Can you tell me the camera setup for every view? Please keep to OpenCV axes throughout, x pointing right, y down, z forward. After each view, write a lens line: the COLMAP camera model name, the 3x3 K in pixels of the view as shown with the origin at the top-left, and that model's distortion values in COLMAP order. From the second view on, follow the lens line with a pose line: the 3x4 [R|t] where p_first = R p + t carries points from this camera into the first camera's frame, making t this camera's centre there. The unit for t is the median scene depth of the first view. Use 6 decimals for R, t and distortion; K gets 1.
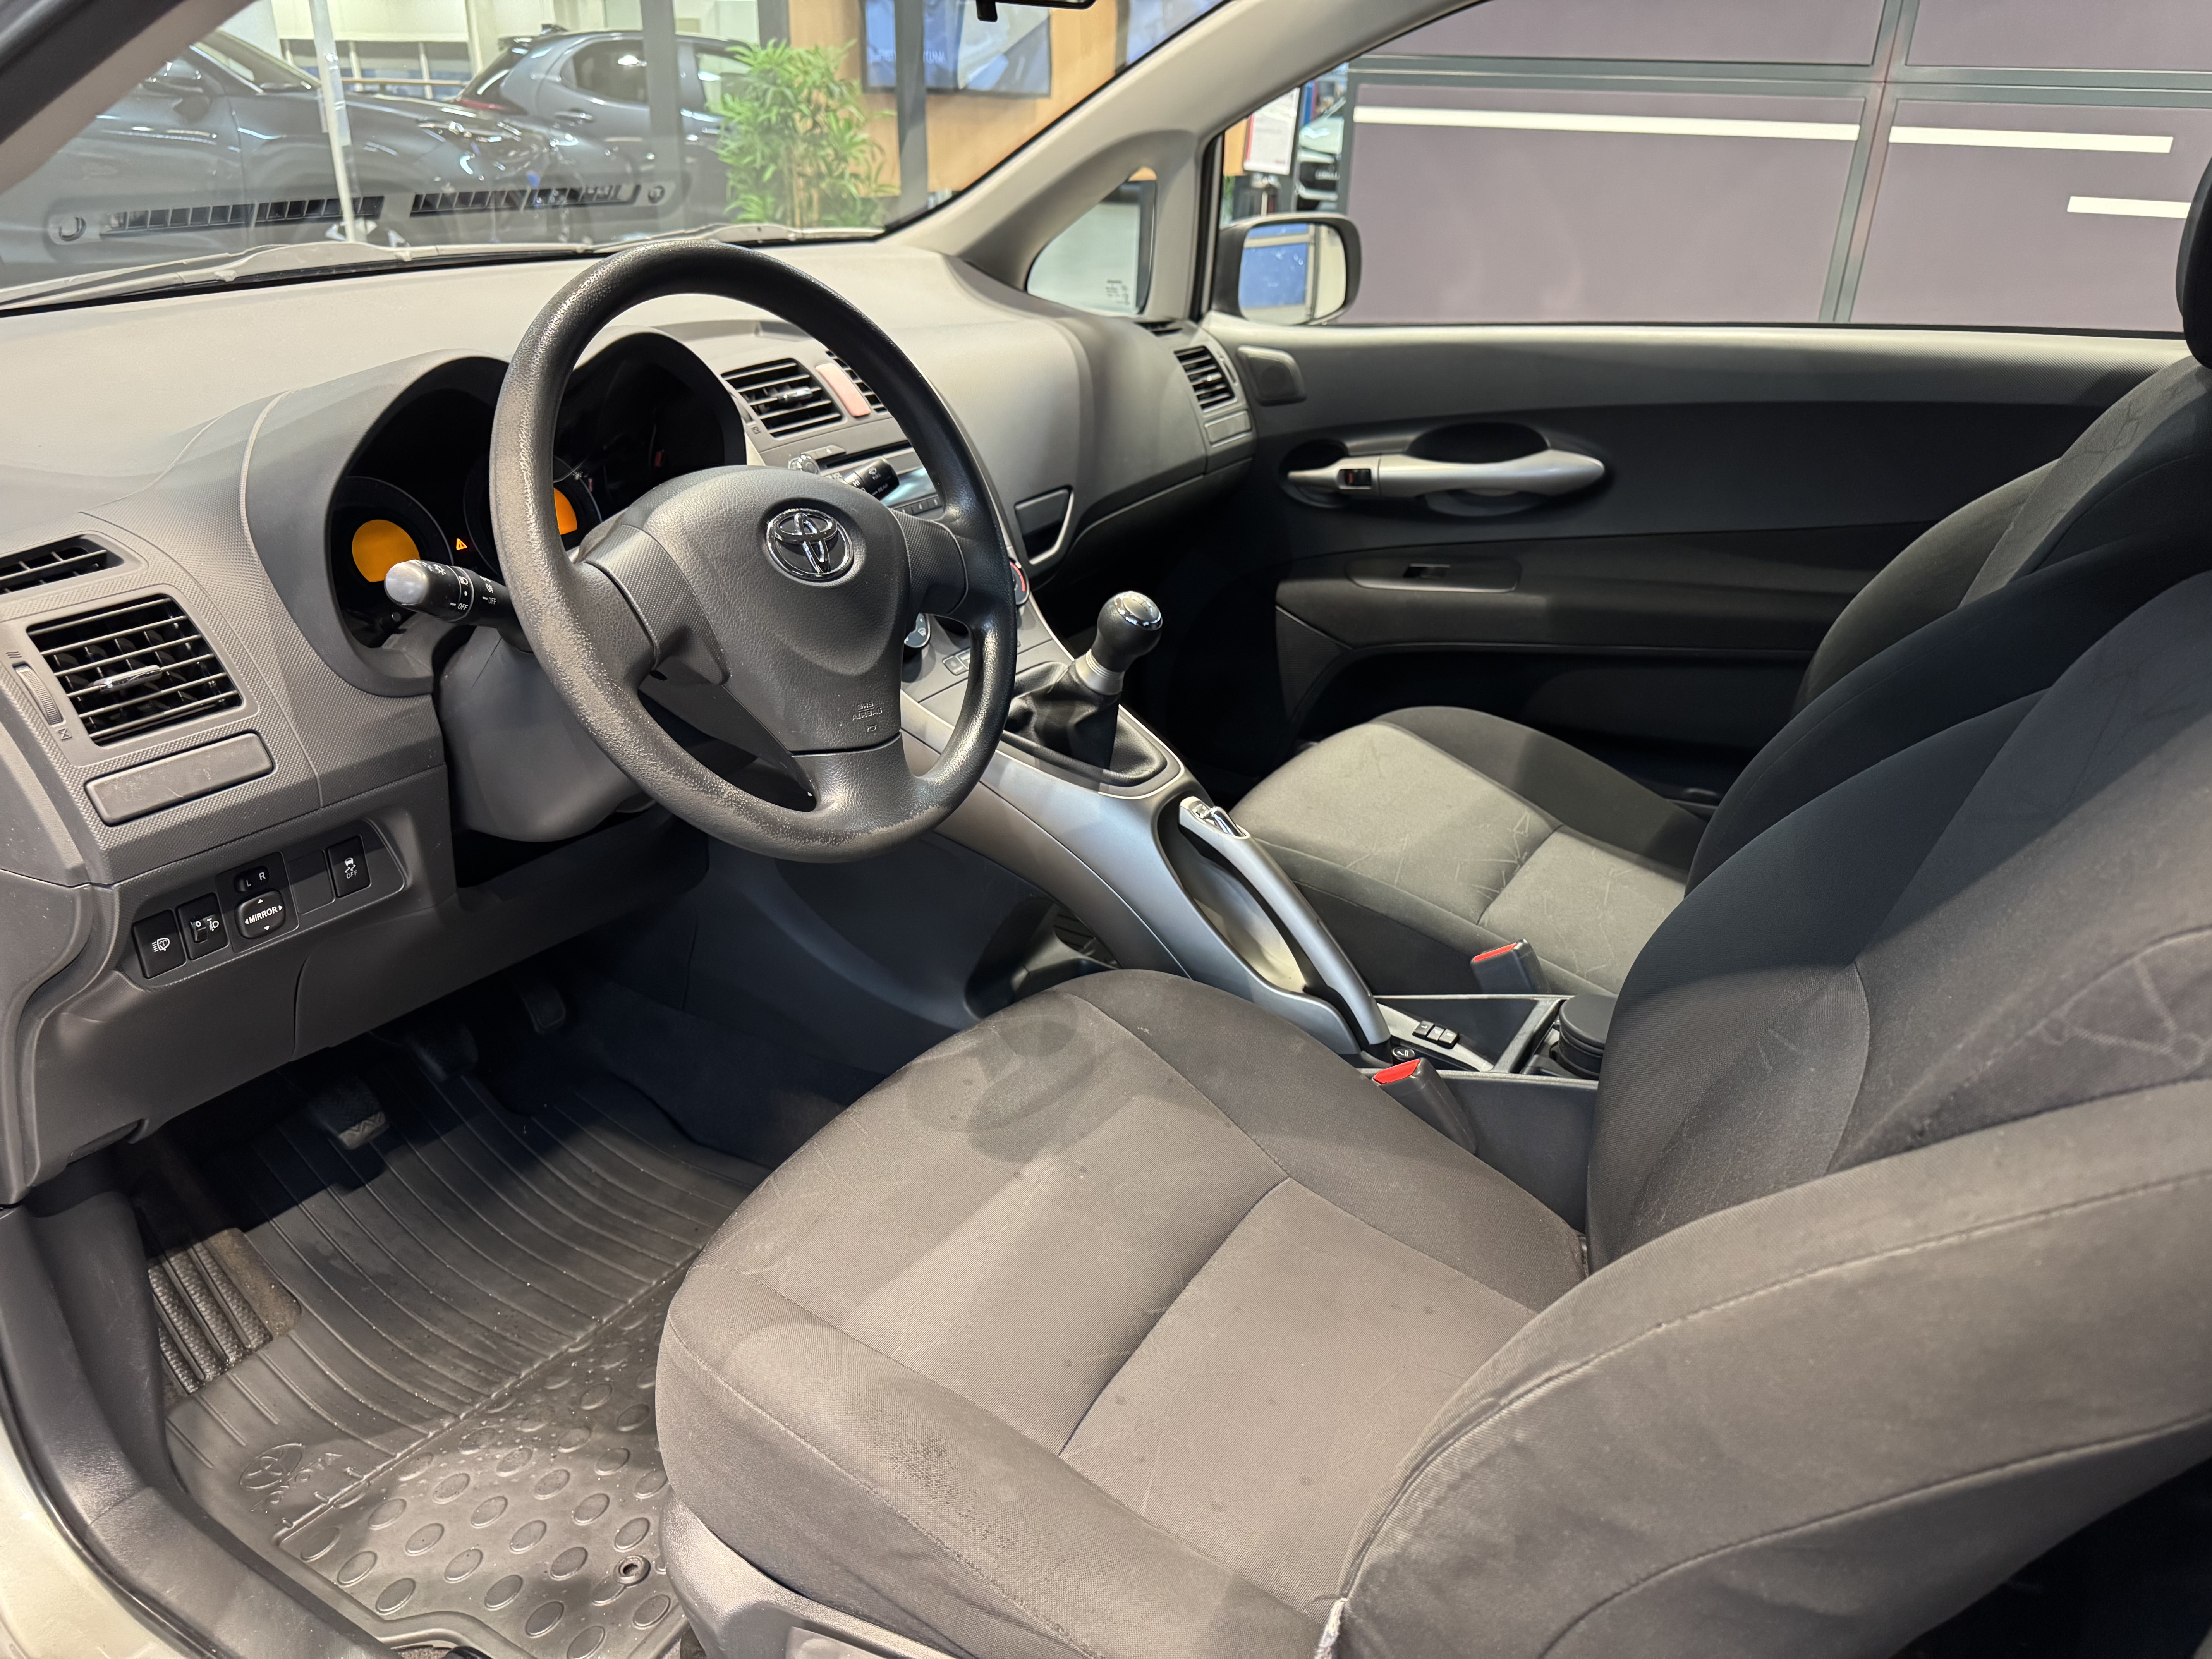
lens RADIAL K [[1558.0, 0, 1106.0], [0, 1558.0, 829.5], [0, 0, 1]] dist [-0.000219, -0.002628]
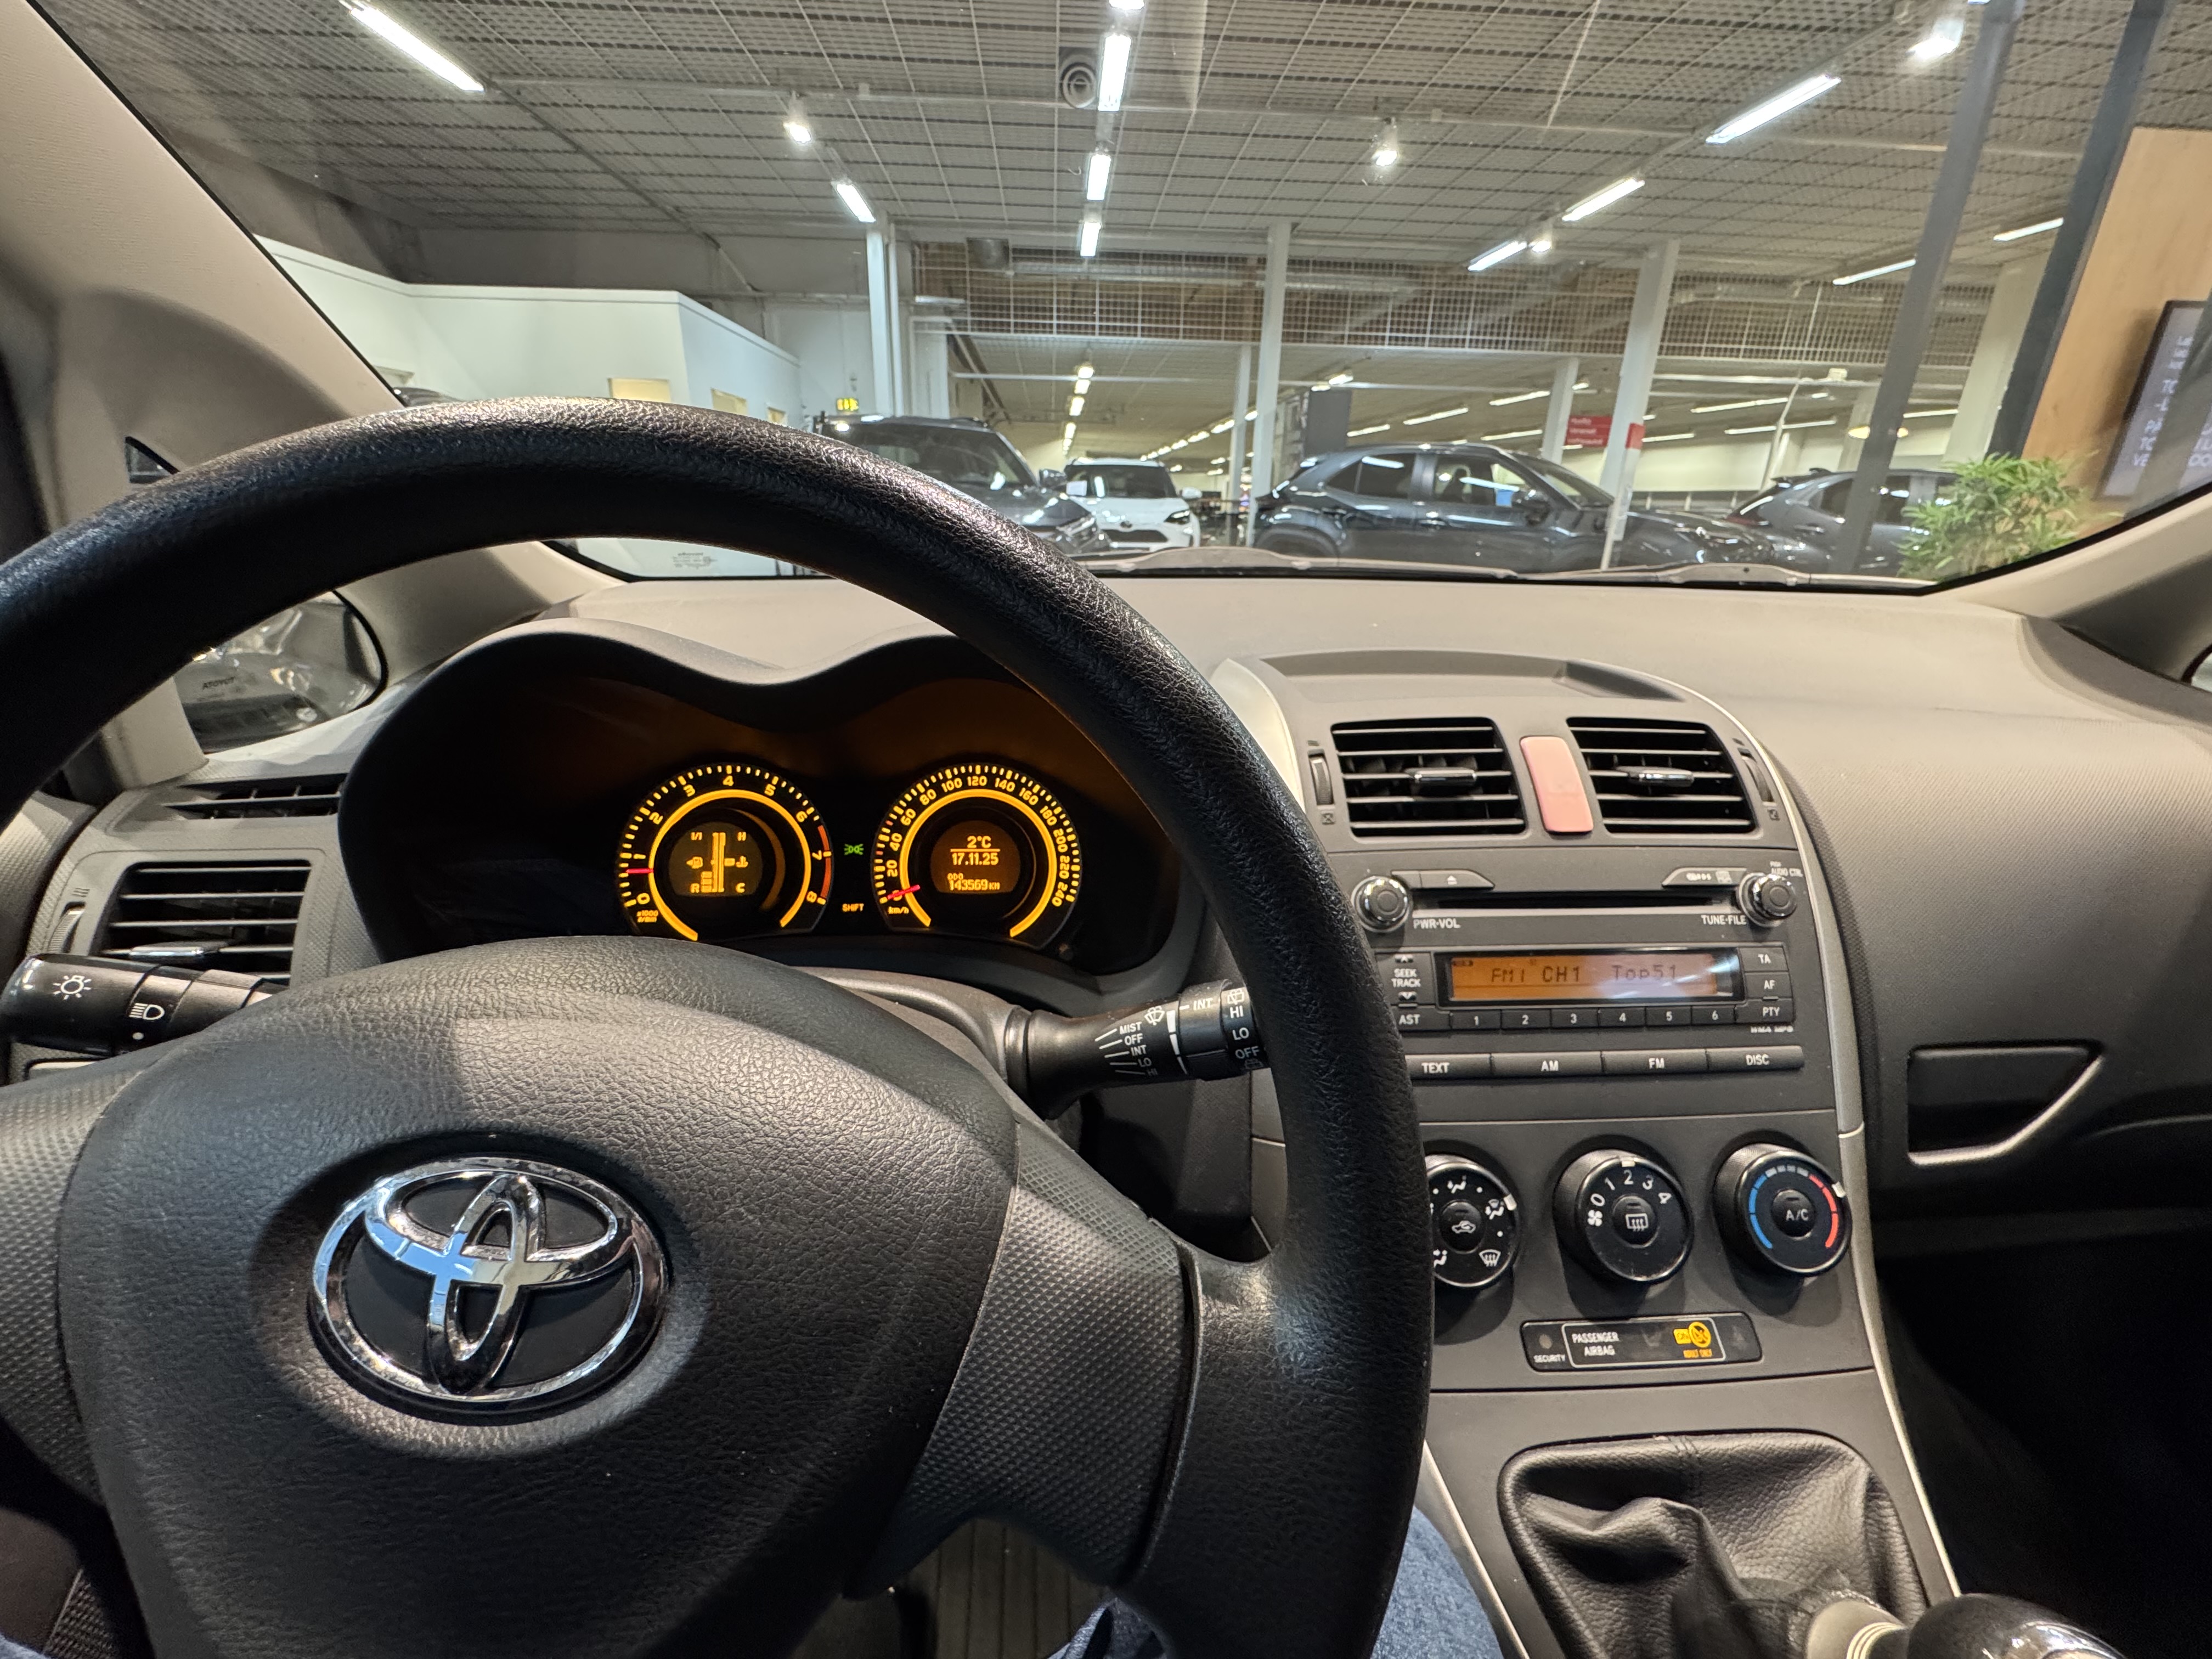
lens RADIAL K [[887.2, 0, 1106.0], [0, 887.2, 829.5], [0, 0, 1]] dist [-0.000186, 0.000031]
pose [[0.569795, 0.269579, -0.776312, -0.000047], [-0.351717, 0.933769, 0.066105, -0.075014], [0.742717, 0.235376, 0.626873, 0.218991]]
